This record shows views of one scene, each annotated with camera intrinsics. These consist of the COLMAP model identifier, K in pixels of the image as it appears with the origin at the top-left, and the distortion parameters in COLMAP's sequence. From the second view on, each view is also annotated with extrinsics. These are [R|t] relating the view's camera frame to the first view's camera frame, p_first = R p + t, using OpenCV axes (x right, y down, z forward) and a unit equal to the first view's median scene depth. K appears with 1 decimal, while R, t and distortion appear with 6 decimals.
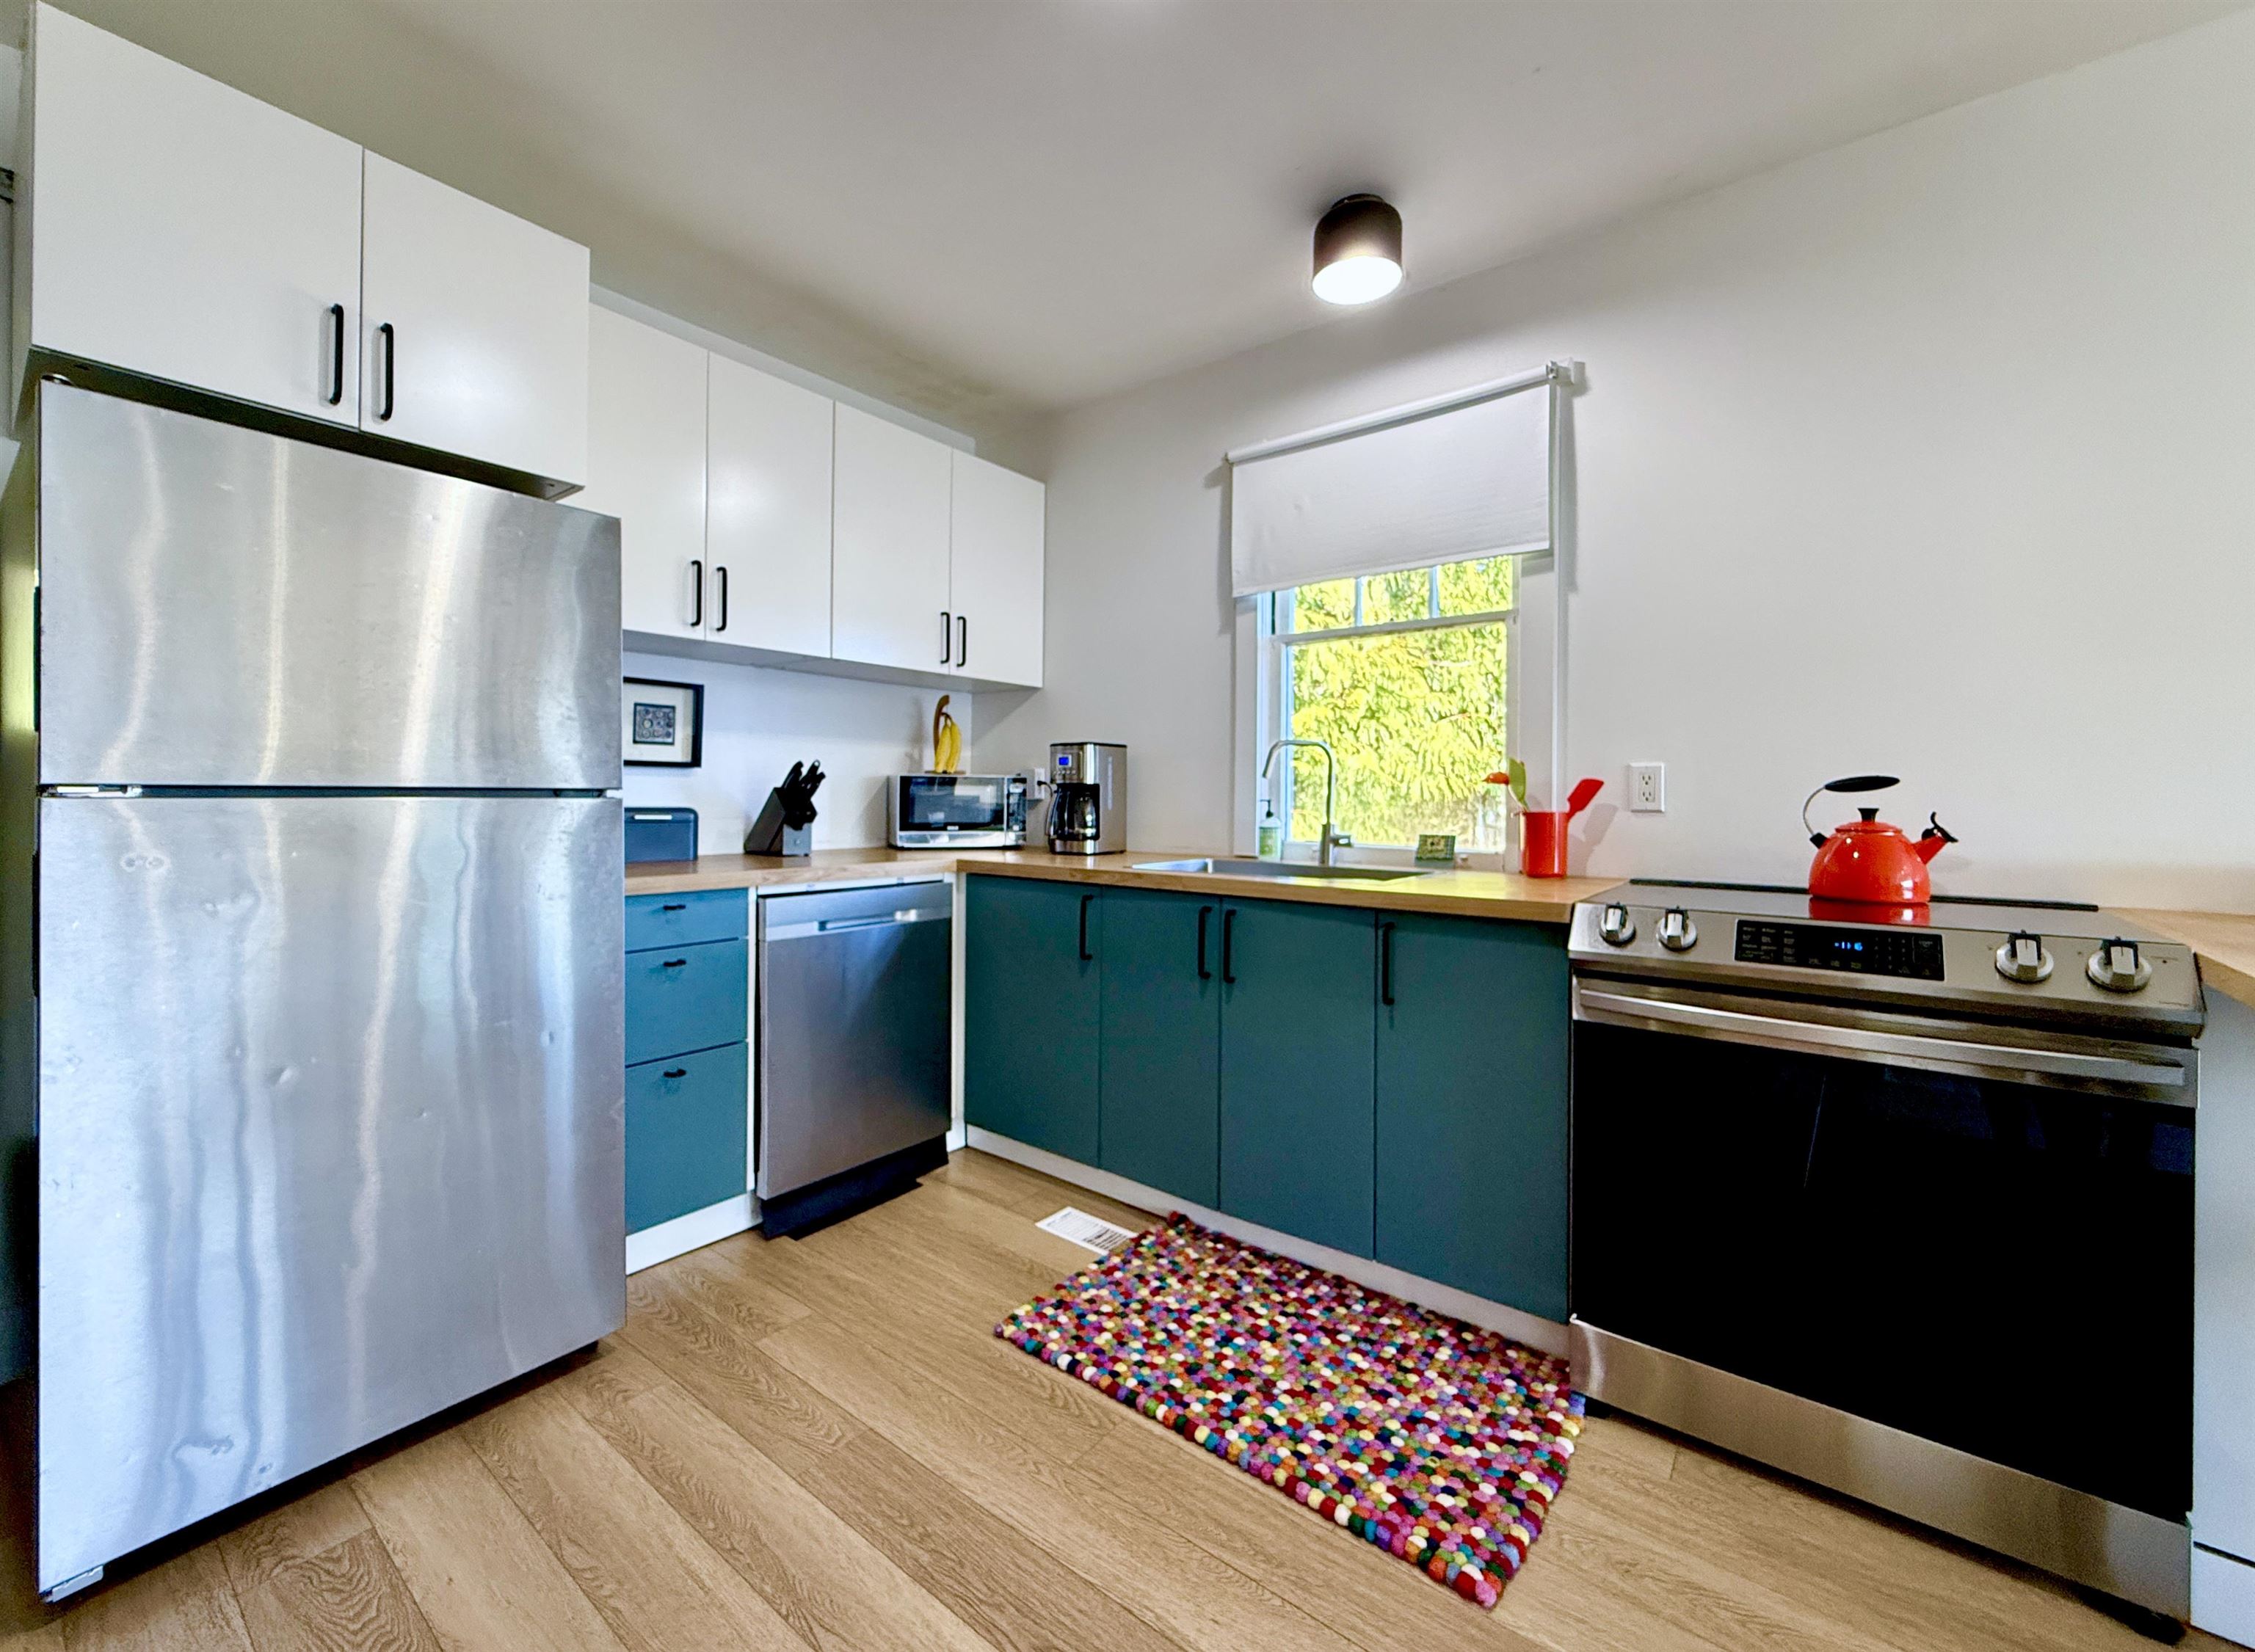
lens RADIAL K [[915.9, 0, 1127.2], [0, 915.9, 783.0], [0, 0, 1]] dist [0.002535, 0.000335]
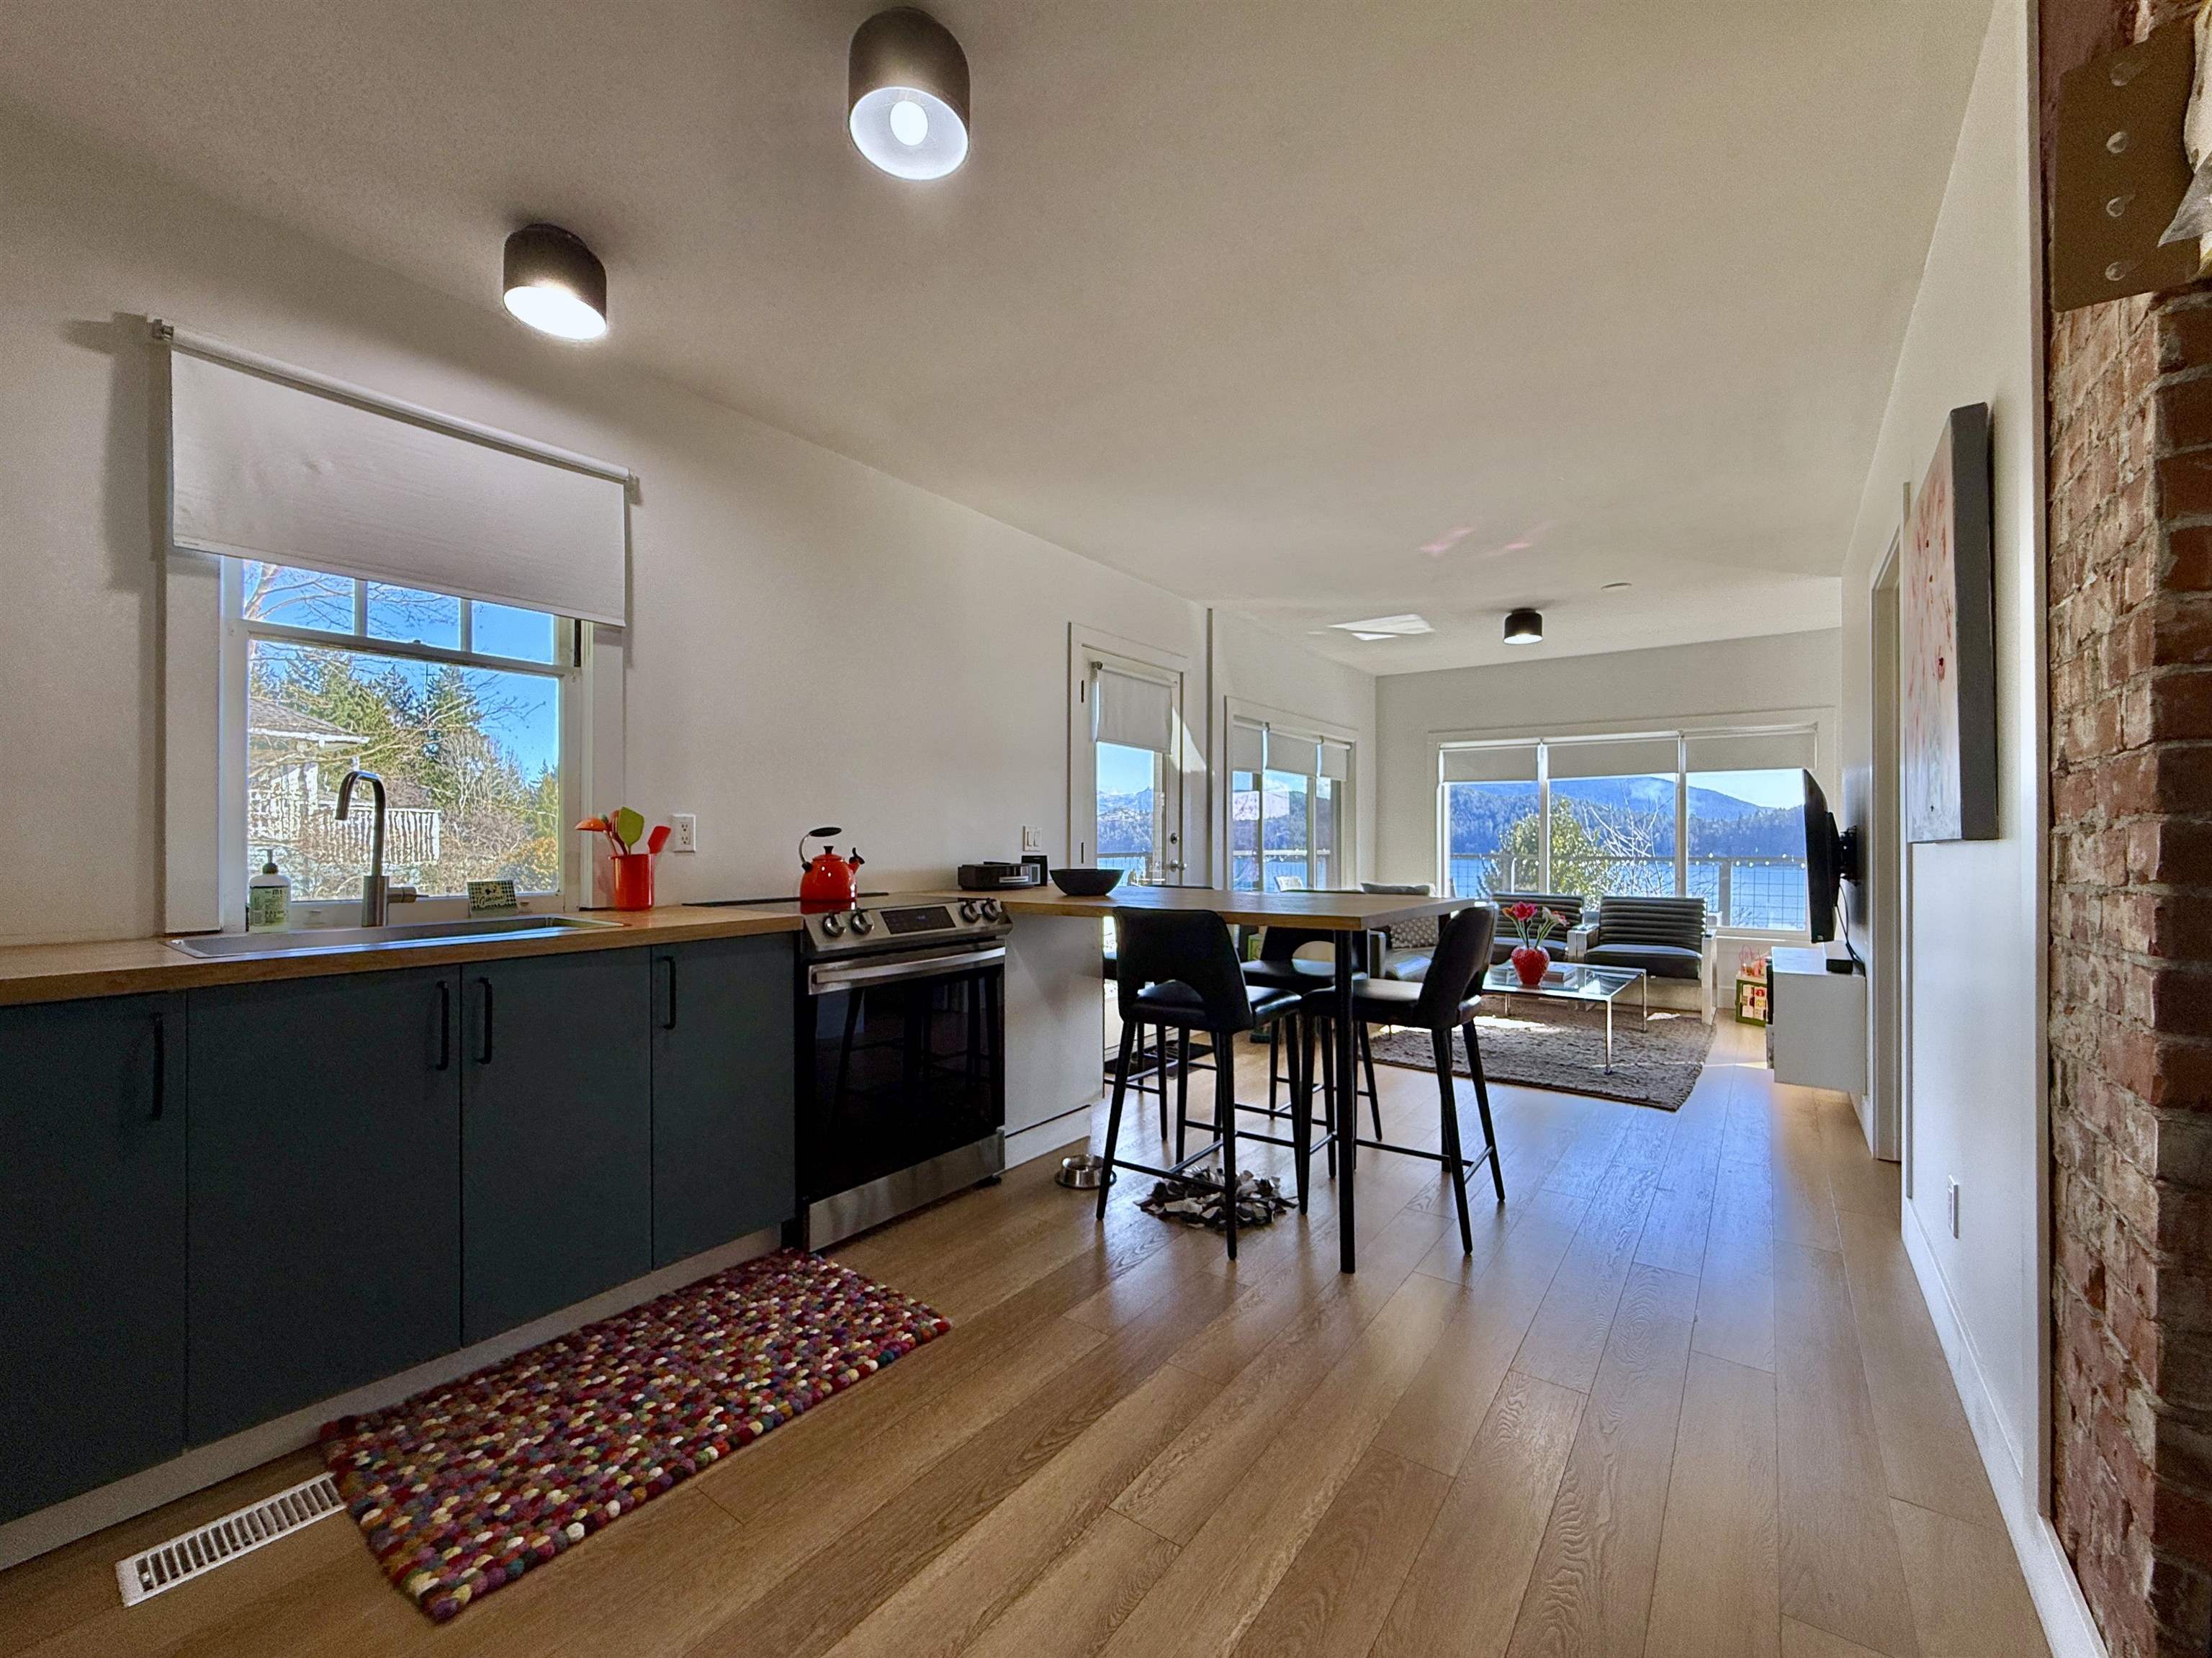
lens RADIAL K [[893.3, 0, 1097.0], [0, 893.3, 821.0], [0, 0, 1]] dist [-0.000410, -0.000427]
pose [[-0.022438, 0.018196, 0.999583, -0.845786], [-0.005612, 0.999816, -0.018326, 0.008672], [-0.999732, -0.006021, -0.022332, 0.531593]]
